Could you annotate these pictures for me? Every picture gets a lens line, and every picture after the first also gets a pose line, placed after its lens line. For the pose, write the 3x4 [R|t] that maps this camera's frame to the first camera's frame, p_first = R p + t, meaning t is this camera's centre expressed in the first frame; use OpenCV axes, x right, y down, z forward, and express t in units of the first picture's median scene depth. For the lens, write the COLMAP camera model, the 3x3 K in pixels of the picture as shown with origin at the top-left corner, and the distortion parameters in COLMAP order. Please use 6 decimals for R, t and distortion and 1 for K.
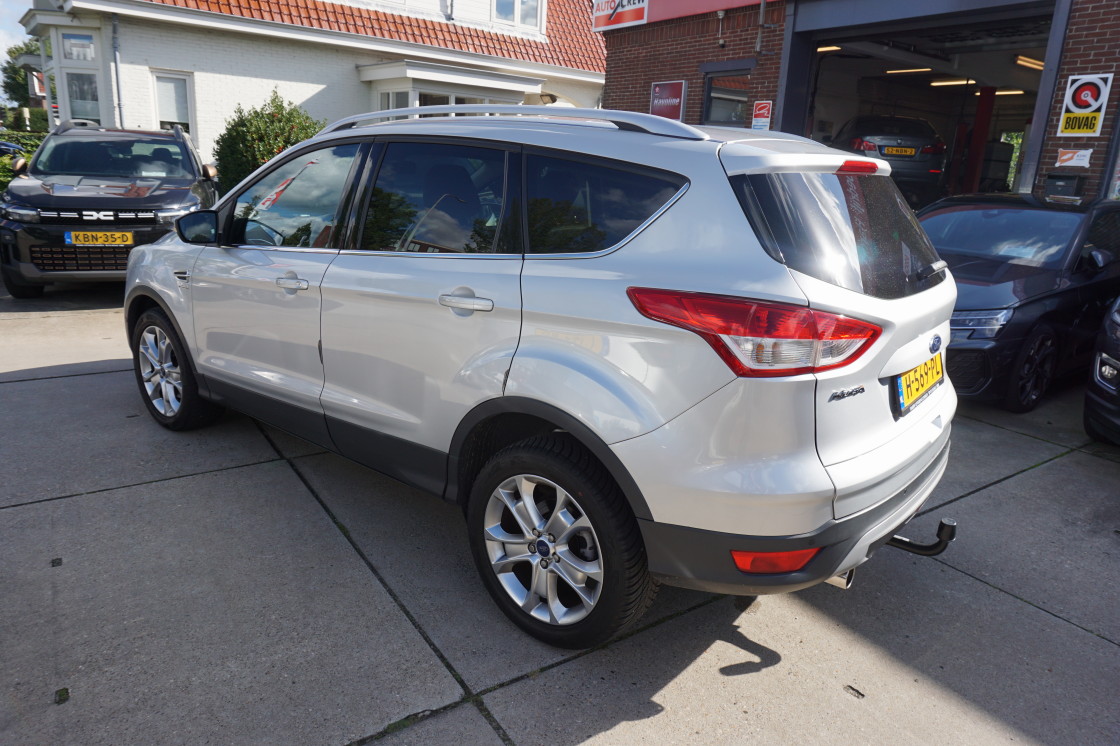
lens RADIAL K [[757.4, 0, 559.1], [0, 757.4, 329.7], [0, 0, 1]] dist [-0.022949, -0.001068]
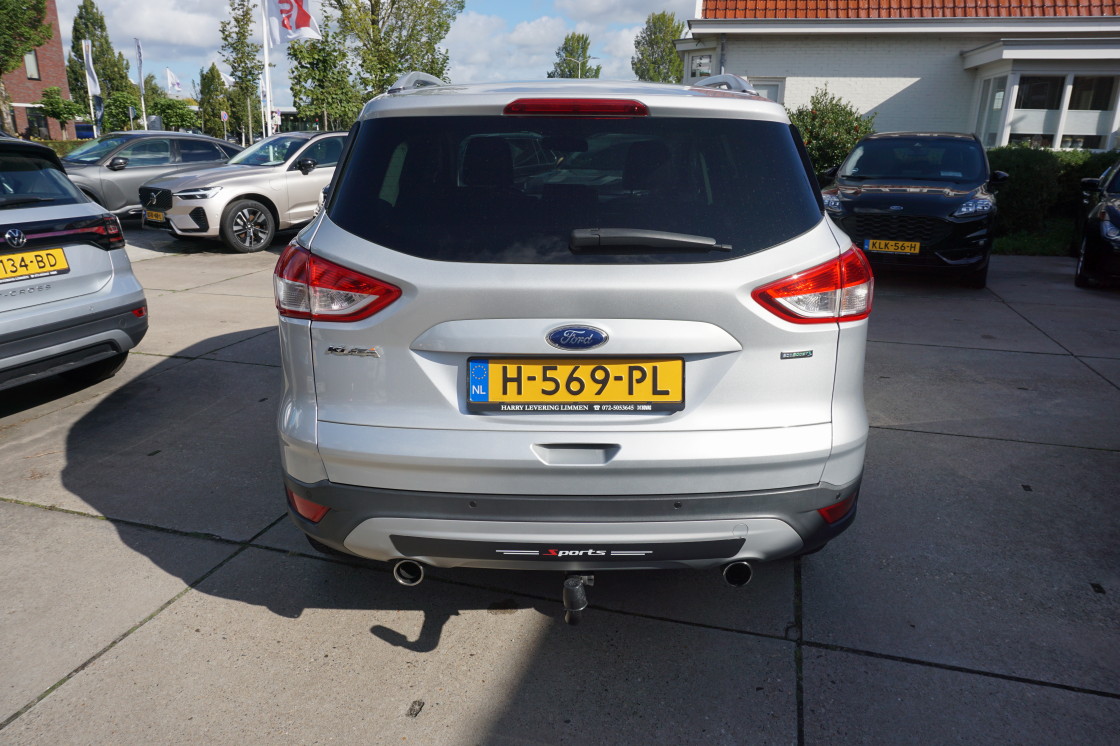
lens RADIAL K [[757.4, 0, 559.1], [0, 757.4, 329.7], [0, 0, 1]] dist [-0.022949, -0.001068]
pose [[0.627138, 0.144406, -0.765405, 0.198544], [-0.151200, 0.986542, 0.062240, -0.006186], [0.764091, 0.076696, 0.640533, 0.095586]]
